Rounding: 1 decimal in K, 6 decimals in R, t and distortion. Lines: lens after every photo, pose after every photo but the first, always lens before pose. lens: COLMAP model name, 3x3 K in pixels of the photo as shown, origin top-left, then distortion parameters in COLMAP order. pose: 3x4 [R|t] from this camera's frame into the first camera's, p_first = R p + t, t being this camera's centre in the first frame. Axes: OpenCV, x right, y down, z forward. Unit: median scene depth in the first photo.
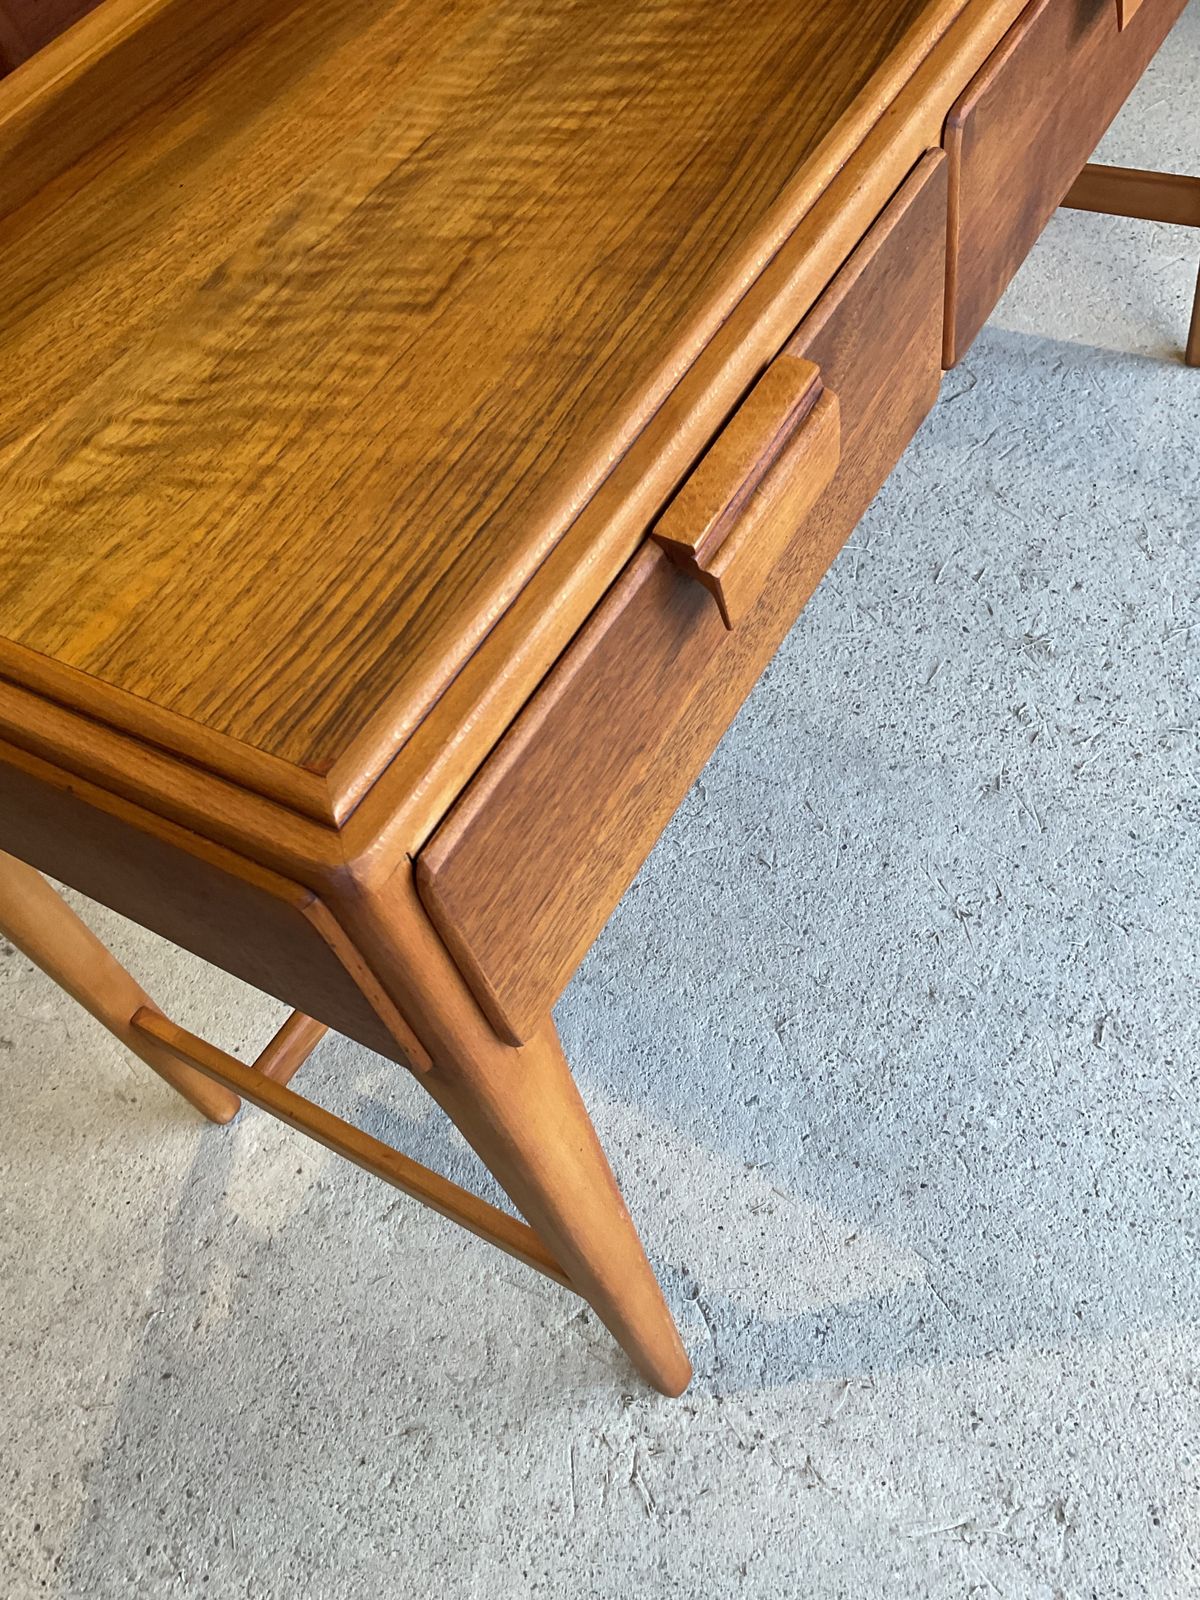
lens RADIAL K [[1321.9, 0, 591.5], [0, 1321.9, 794.7], [0, 0, 1]] dist [0.069662, -0.130218]
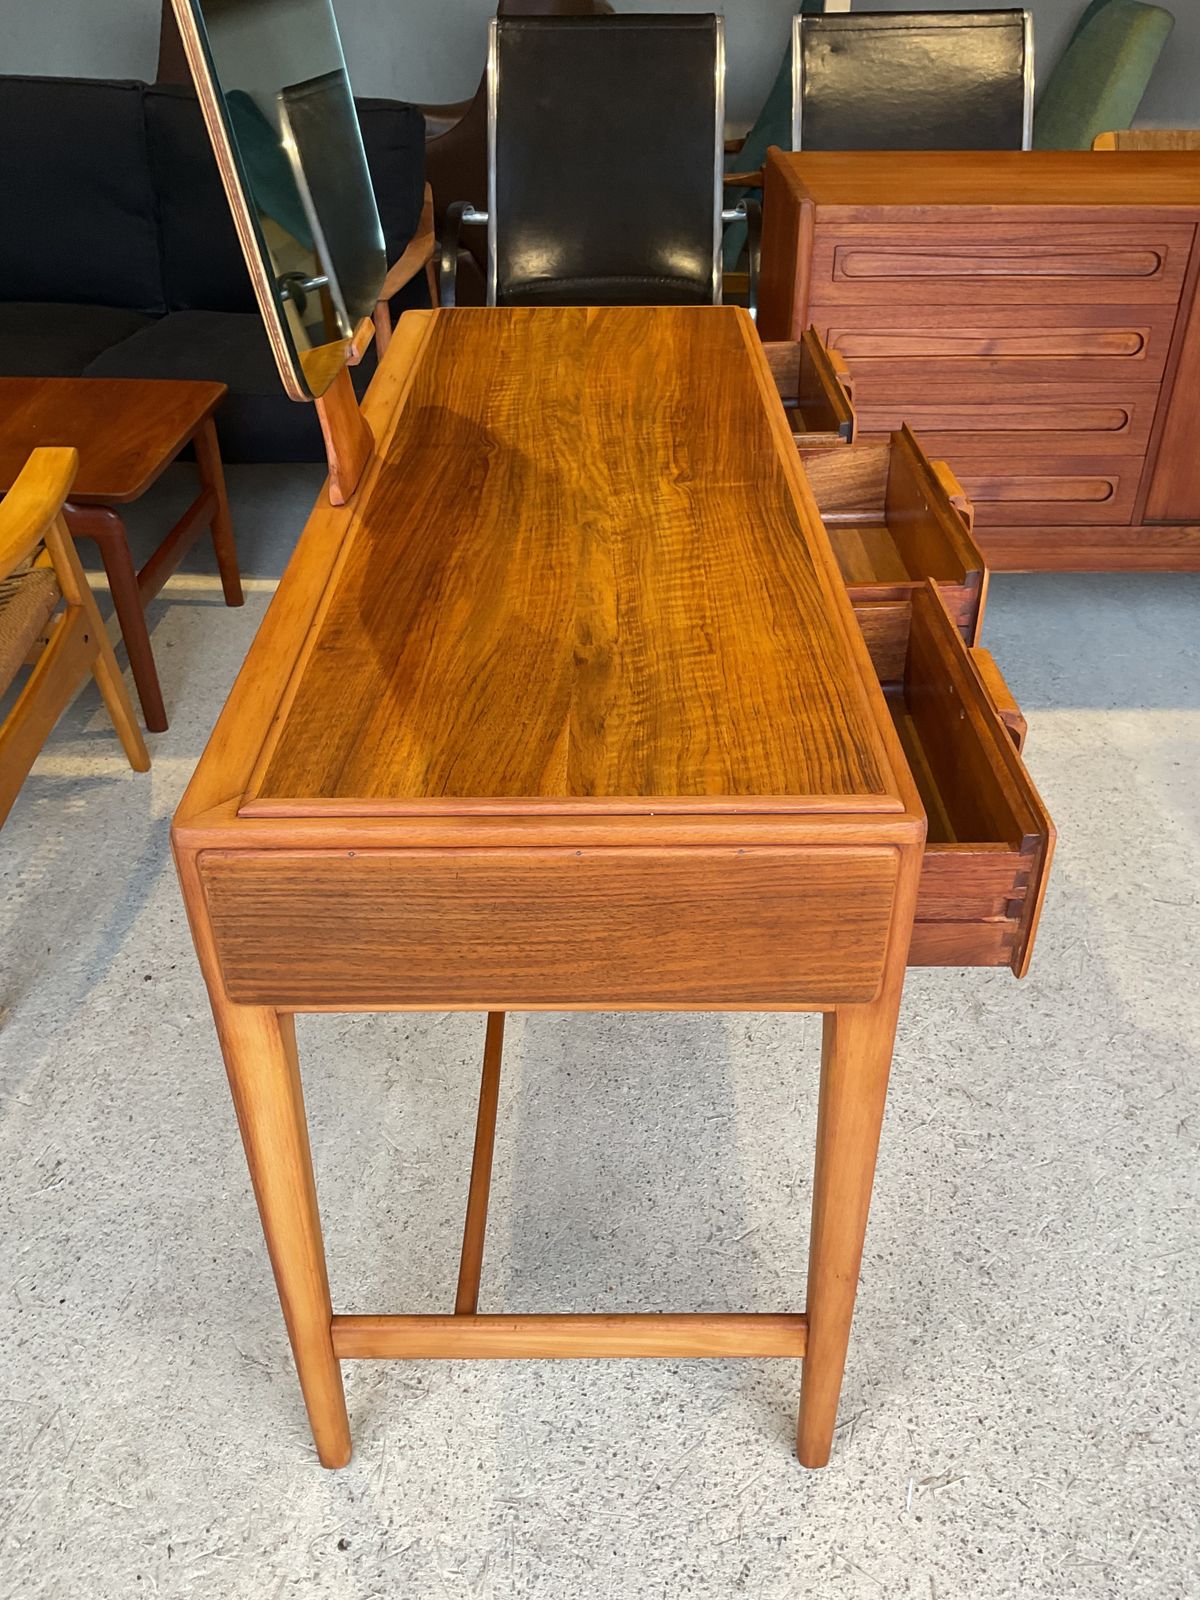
lens RADIAL K [[1321.9, 0, 594.4], [0, 1321.9, 793.6], [0, 0, 1]] dist [0.069662, -0.130218]
pose [[0.506657, 0.620427, -0.598639, 0.907794], [-0.753808, 0.655773, 0.041657, -0.020250], [0.418416, 0.430154, 0.799935, -0.381447]]
